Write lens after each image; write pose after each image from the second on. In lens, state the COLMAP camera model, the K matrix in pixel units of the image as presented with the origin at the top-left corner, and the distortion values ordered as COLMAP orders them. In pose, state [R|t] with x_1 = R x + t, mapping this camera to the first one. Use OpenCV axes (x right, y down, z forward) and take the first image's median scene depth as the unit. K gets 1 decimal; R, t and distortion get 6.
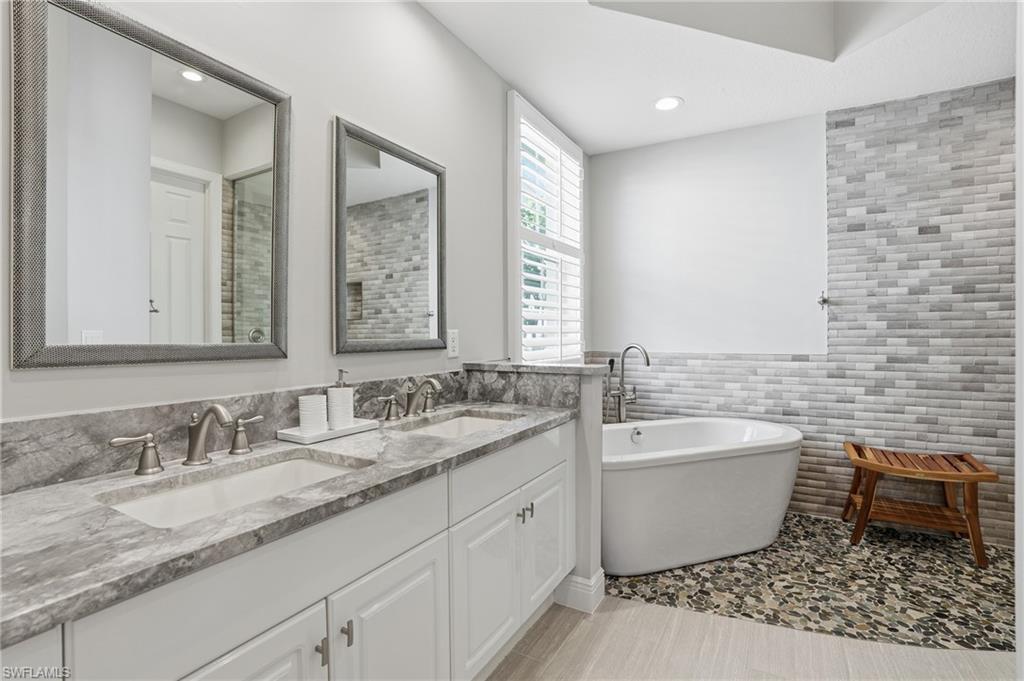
lens RADIAL K [[474.0, 0, 513.2], [0, 474.0, 335.9], [0, 0, 1]] dist [-0.073788, 0.022743]
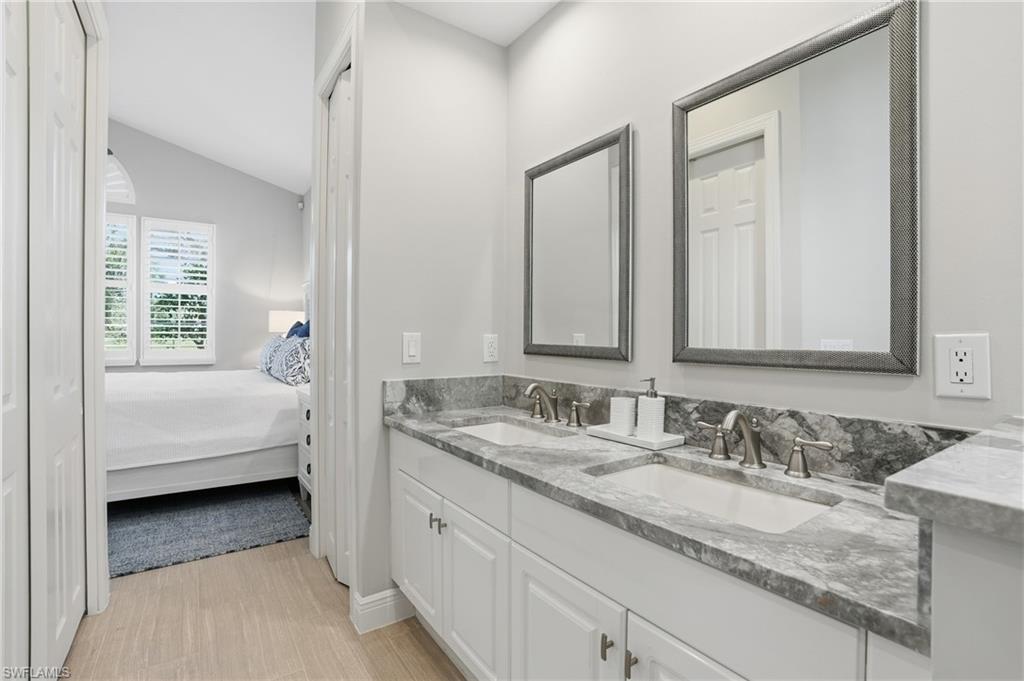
lens RADIAL K [[474.0, 0, 513.2], [0, 474.0, 335.9], [0, 0, 1]] dist [-0.073788, 0.022743]
pose [[-0.428812, -0.000746, -0.903394, 0.323141], [-0.006729, 0.999975, 0.002369, -0.006844], [0.903369, 0.007095, -0.428806, 0.616949]]
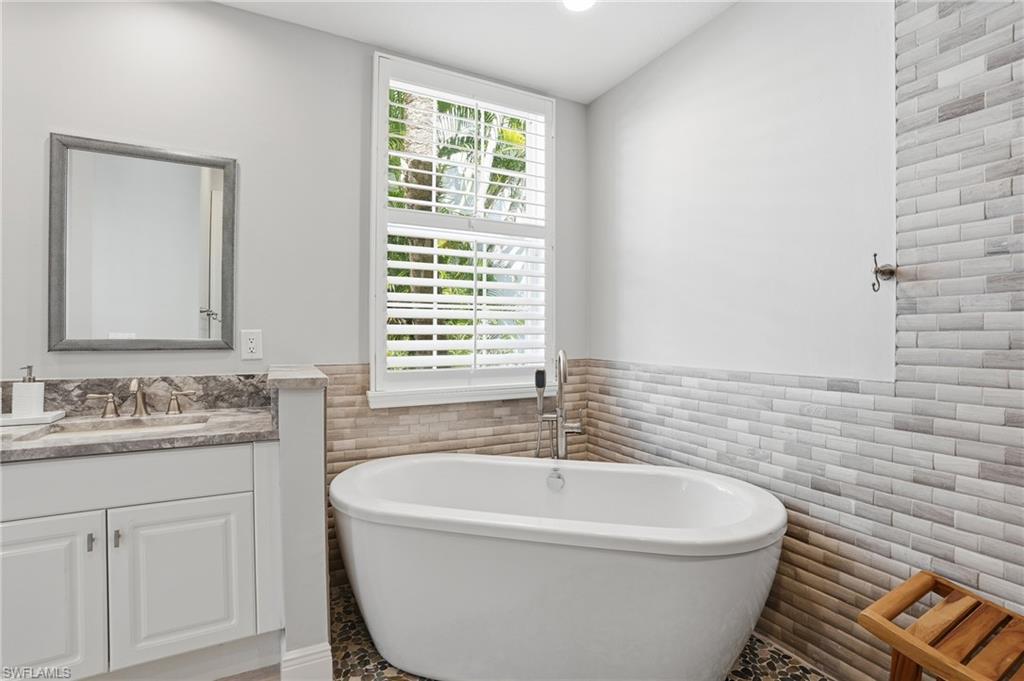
lens RADIAL K [[474.0, 0, 513.2], [0, 474.0, 335.9], [0, 0, 1]] dist [-0.073788, 0.022743]
pose [[0.845407, 0.008703, -0.534052, 0.613276], [-0.009221, 0.999956, 0.001699, -0.005619], [0.534043, 0.003488, 0.845450, 0.382829]]
